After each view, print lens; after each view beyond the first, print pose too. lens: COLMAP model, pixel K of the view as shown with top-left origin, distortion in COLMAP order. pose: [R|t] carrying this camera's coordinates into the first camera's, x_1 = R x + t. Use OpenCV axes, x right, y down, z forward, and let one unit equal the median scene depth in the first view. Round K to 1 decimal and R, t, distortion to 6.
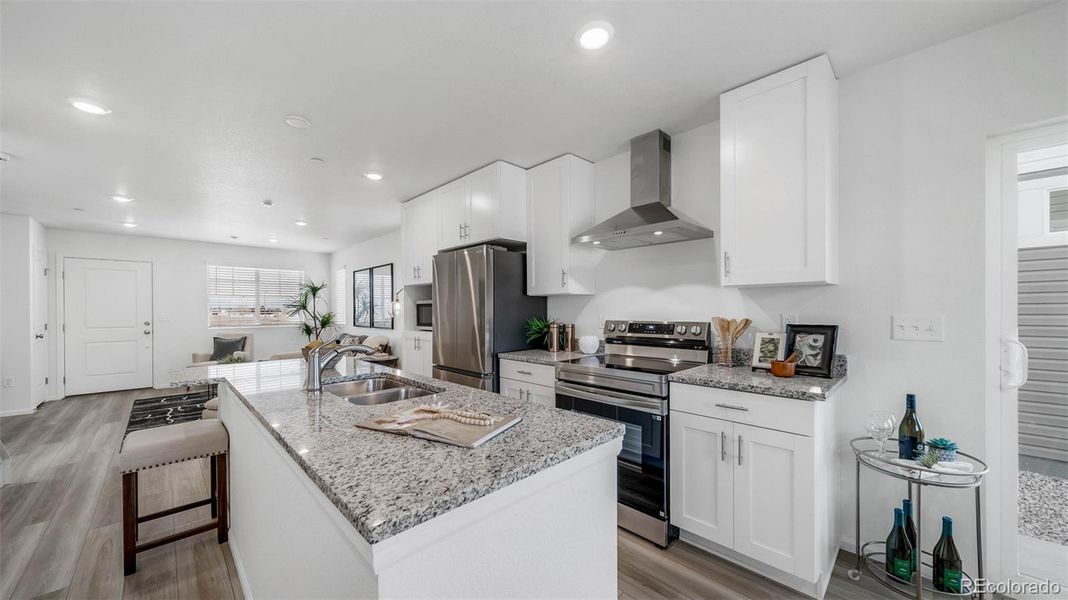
lens RADIAL K [[377.3, 0, 523.9], [0, 377.3, 311.5], [0, 0, 1]] dist [0.000483, -0.000466]
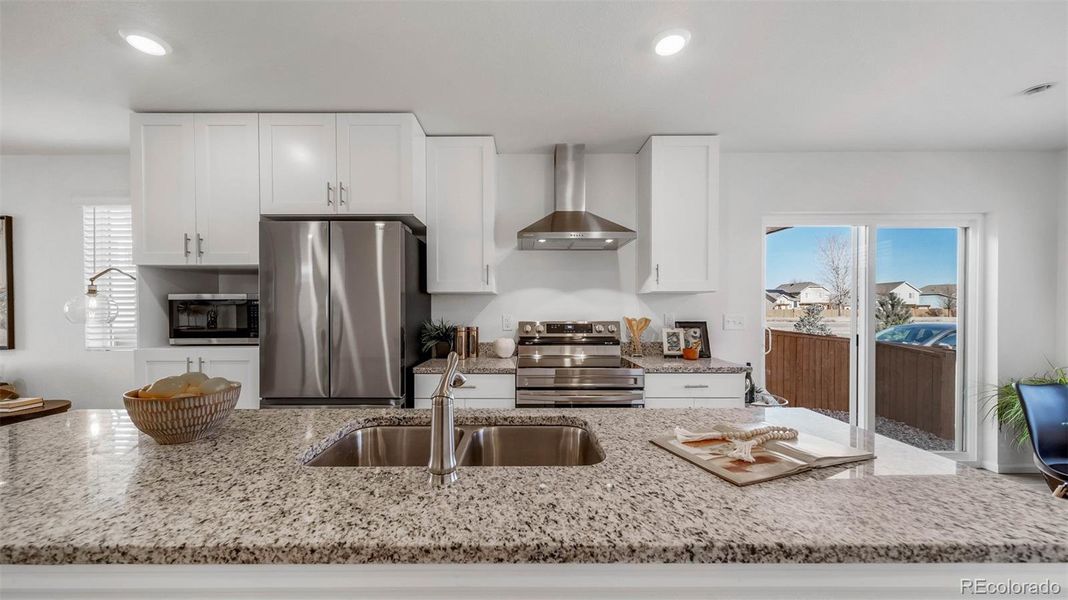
lens RADIAL K [[377.3, 0, 527.5], [0, 377.3, 315.7], [0, 0, 1]] dist [0.000483, -0.000466]
pose [[0.691278, -0.006292, 0.722562, -0.471452], [0.001911, 0.999975, 0.006880, 0.001627], [-0.722586, -0.003375, 0.691272, 0.320610]]
